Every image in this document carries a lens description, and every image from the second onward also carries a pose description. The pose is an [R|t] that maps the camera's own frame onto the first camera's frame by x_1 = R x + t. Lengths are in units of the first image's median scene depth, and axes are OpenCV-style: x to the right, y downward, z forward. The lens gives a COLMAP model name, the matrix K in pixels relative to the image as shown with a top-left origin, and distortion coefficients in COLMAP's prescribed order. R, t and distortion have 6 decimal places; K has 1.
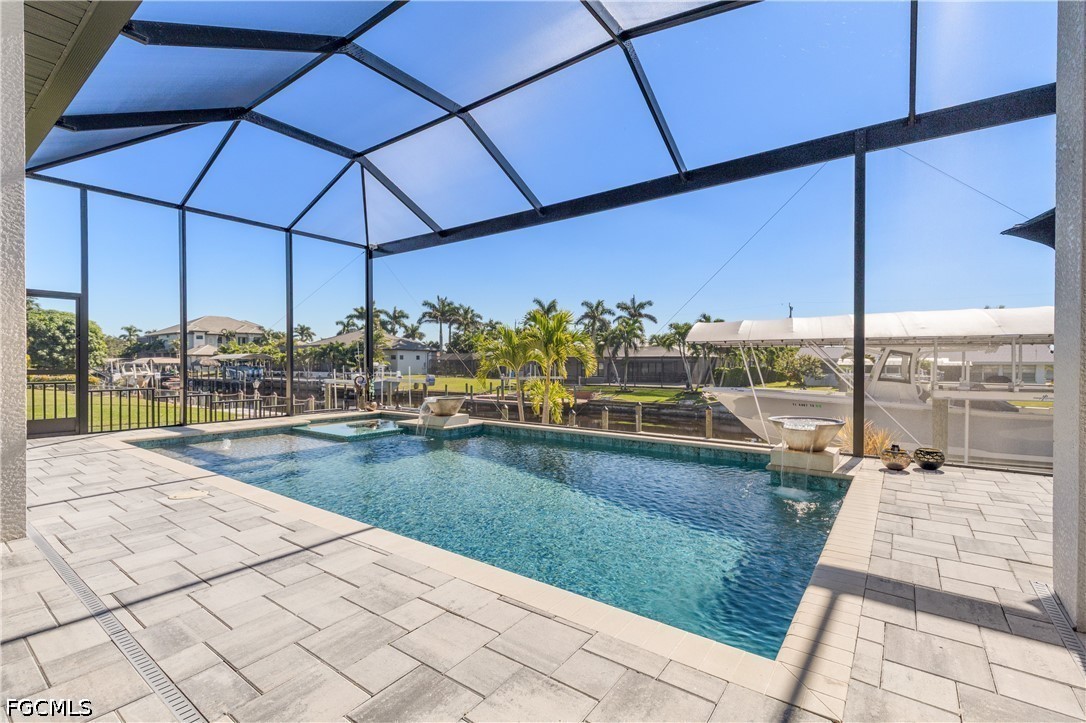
lens RADIAL K [[485.7, 0, 543.9], [0, 485.7, 364.1], [0, 0, 1]] dist [0.003964, -0.000338]
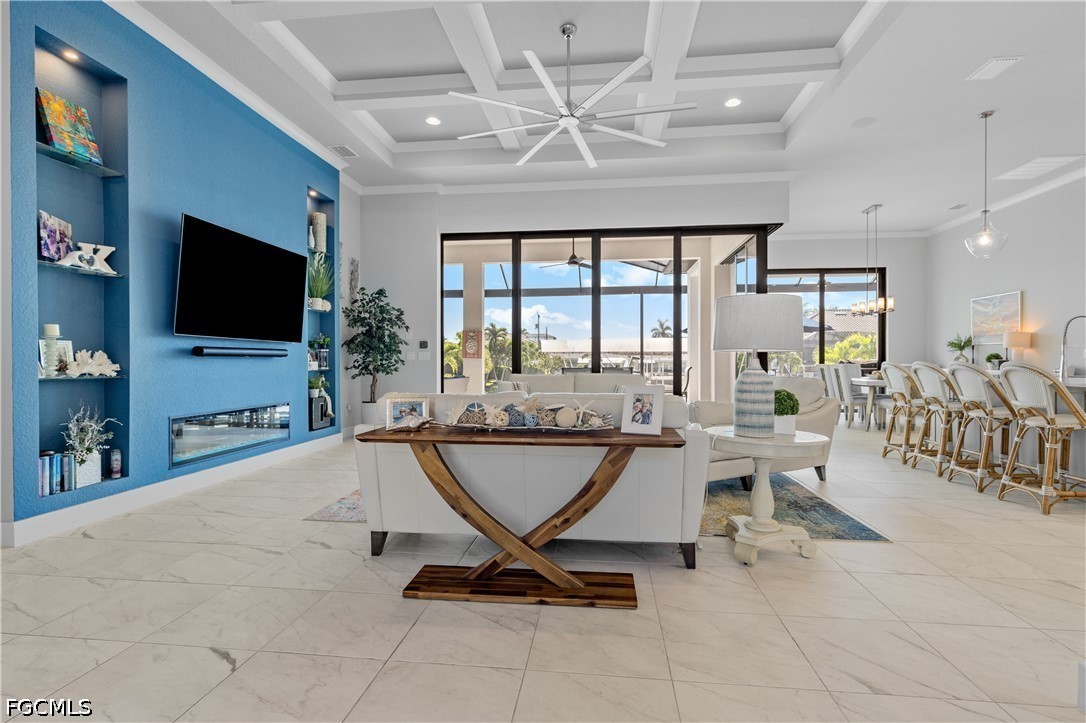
lens RADIAL K [[516.7, 0, 546.7], [0, 516.7, 362.7], [0, 0, 1]] dist [0.000141, -0.000006]
pose [[0.863821, -0.005322, 0.503770, -0.124995], [0.005564, 0.999984, 0.001024, -0.002244], [-0.503768, 0.001918, 0.863837, -0.123898]]
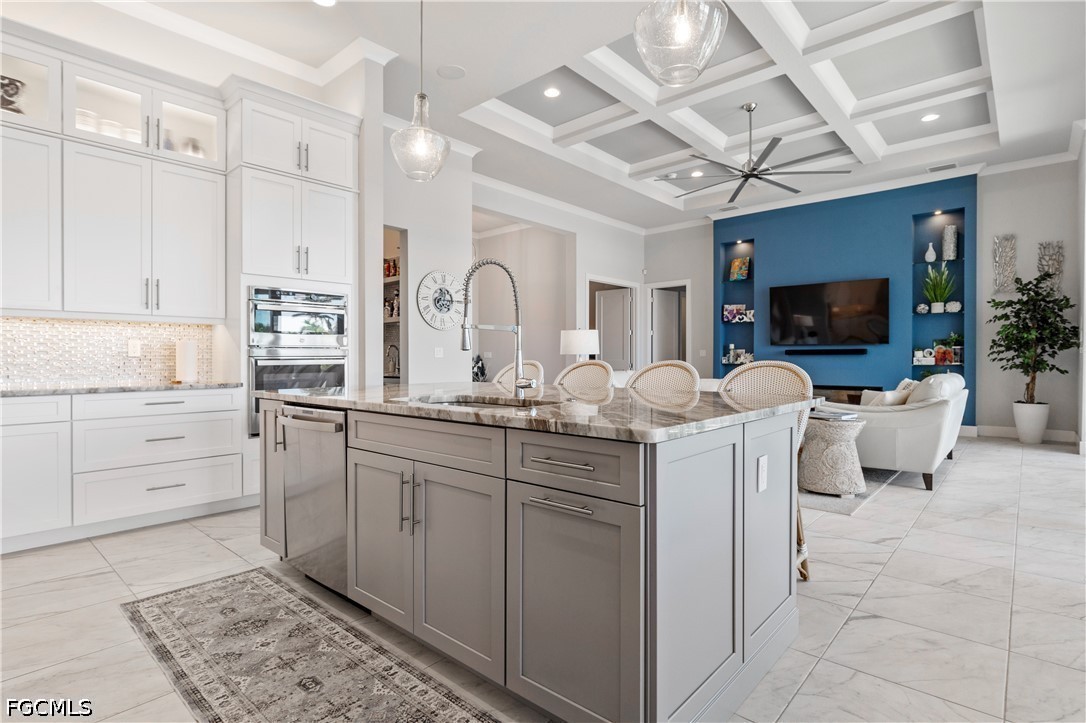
lens RADIAL K [[535.1, 0, 545.2], [0, 535.1, 364.3], [0, 0, 1]] dist [-0.000005, 0.000725]
pose [[-0.086673, 0.012565, -0.996158, 0.015486], [0.000623, 0.999921, 0.012558, -0.002608], [0.996237, 0.000468, -0.086674, -0.092071]]
